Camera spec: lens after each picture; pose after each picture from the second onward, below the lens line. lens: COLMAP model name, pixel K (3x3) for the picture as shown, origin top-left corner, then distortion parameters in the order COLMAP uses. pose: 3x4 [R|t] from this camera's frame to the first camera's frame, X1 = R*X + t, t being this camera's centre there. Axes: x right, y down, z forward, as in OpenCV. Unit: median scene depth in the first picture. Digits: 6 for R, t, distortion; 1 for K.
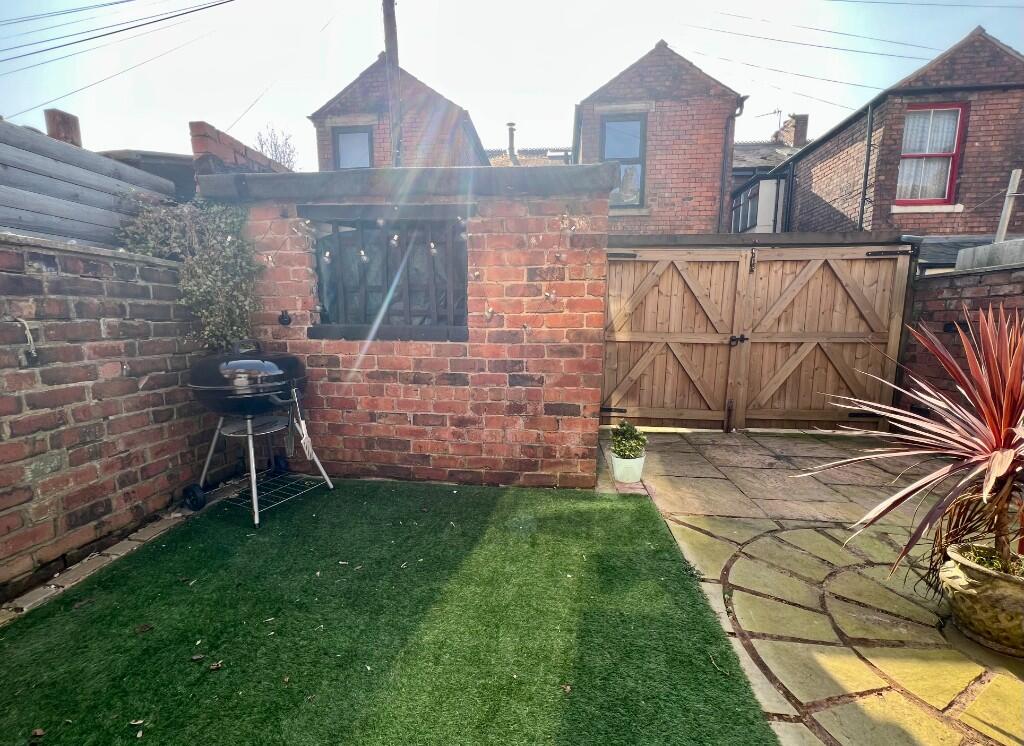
lens RADIAL K [[428.1, 0, 512.2], [0, 428.1, 382.1], [0, 0, 1]] dist [-0.003137, 0.000559]
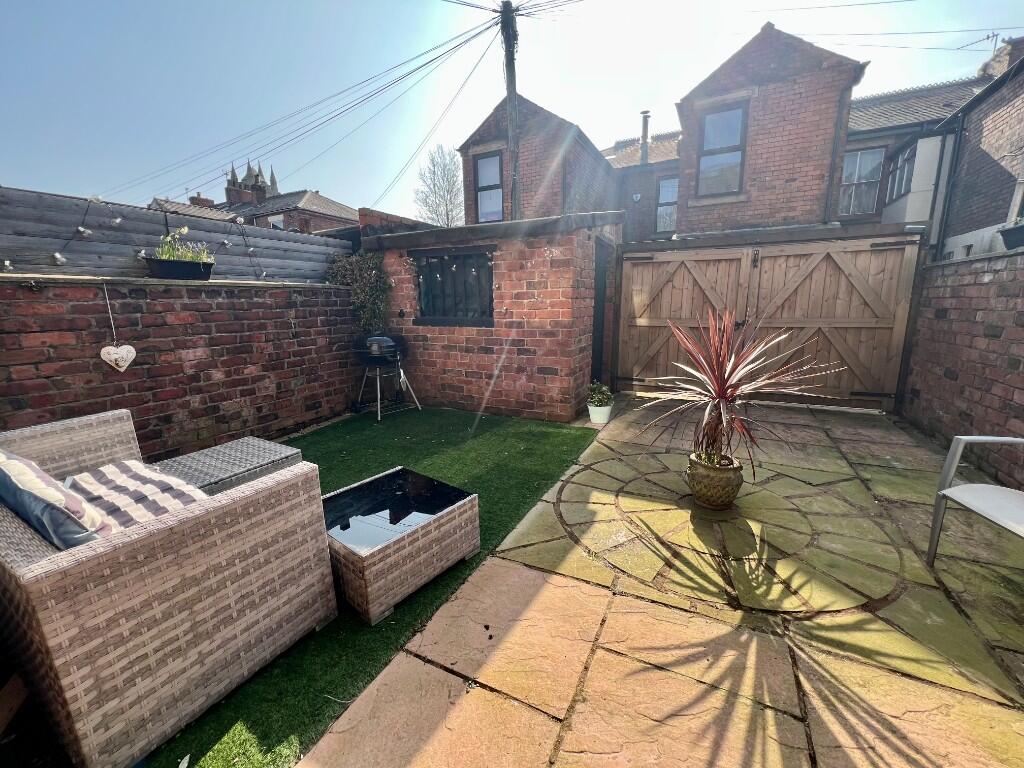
lens RADIAL K [[413.8, 0, 513.9], [0, 413.8, 380.4], [0, 0, 1]] dist [-0.002822, 0.000174]
pose [[0.935171, 0.047160, -0.351043, 0.517327], [-0.031018, 0.998193, 0.051469, 0.023750], [0.352836, -0.037244, 0.934944, -0.448935]]
